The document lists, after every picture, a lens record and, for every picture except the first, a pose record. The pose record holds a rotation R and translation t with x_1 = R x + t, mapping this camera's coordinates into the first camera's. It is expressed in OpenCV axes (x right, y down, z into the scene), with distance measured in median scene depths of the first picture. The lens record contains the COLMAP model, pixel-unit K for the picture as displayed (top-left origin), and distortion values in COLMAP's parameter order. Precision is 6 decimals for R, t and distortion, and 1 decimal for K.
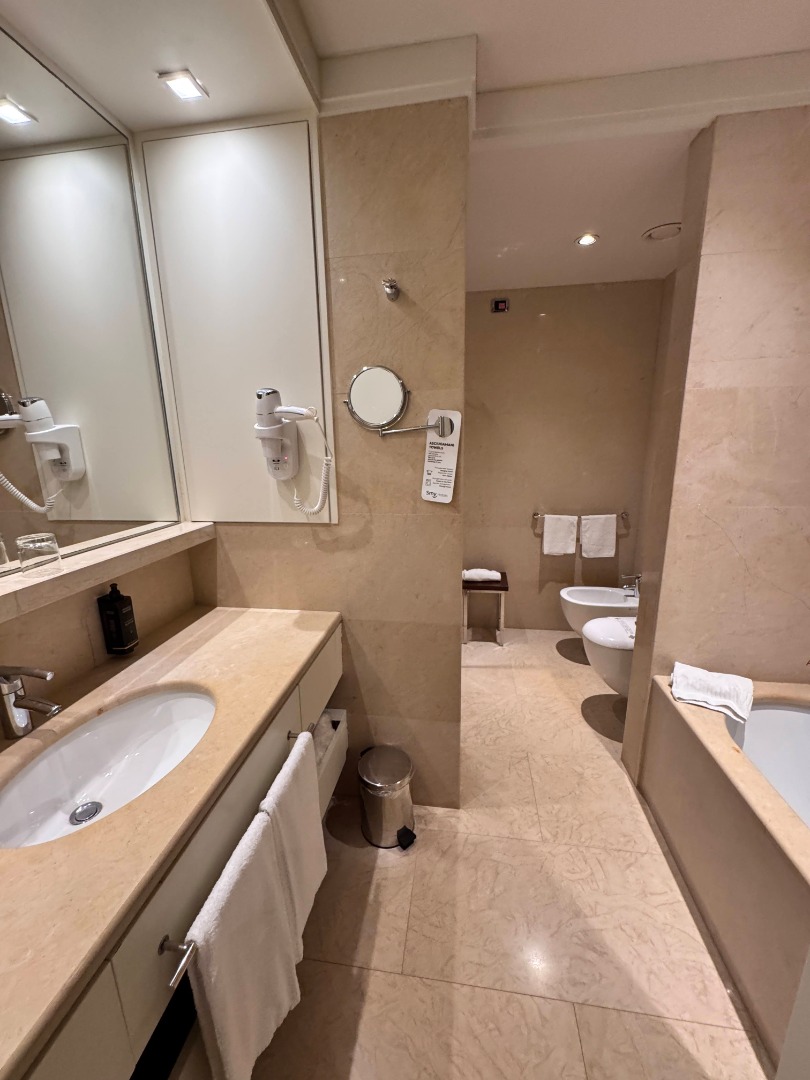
lens RADIAL K [[433.5, 0, 403.6], [0, 433.5, 540.8], [0, 0, 1]] dist [-0.003953, 0.000573]
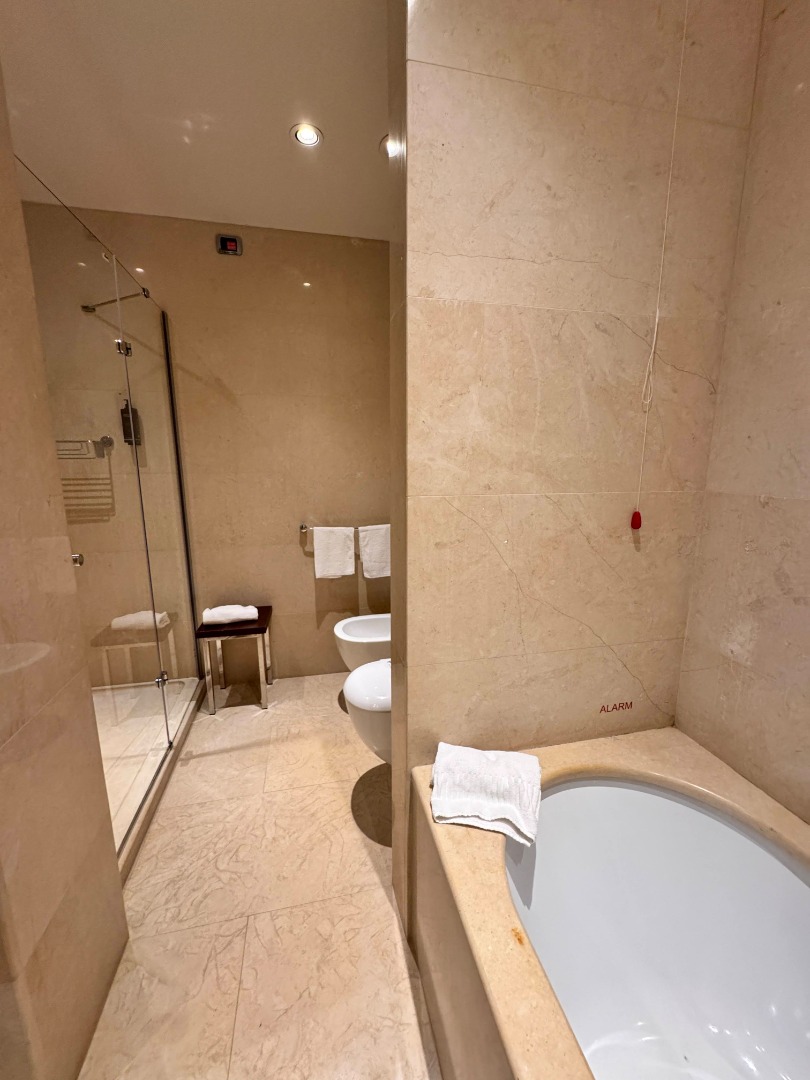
lens RADIAL K [[433.5, 0, 405.7], [0, 433.5, 540.3], [0, 0, 1]] dist [-0.003953, 0.000573]
pose [[0.931721, -0.047485, 0.360057, 0.282602], [0.064753, 0.997250, -0.036043, 0.002574], [-0.357355, 0.056897, 0.932234, 0.313766]]
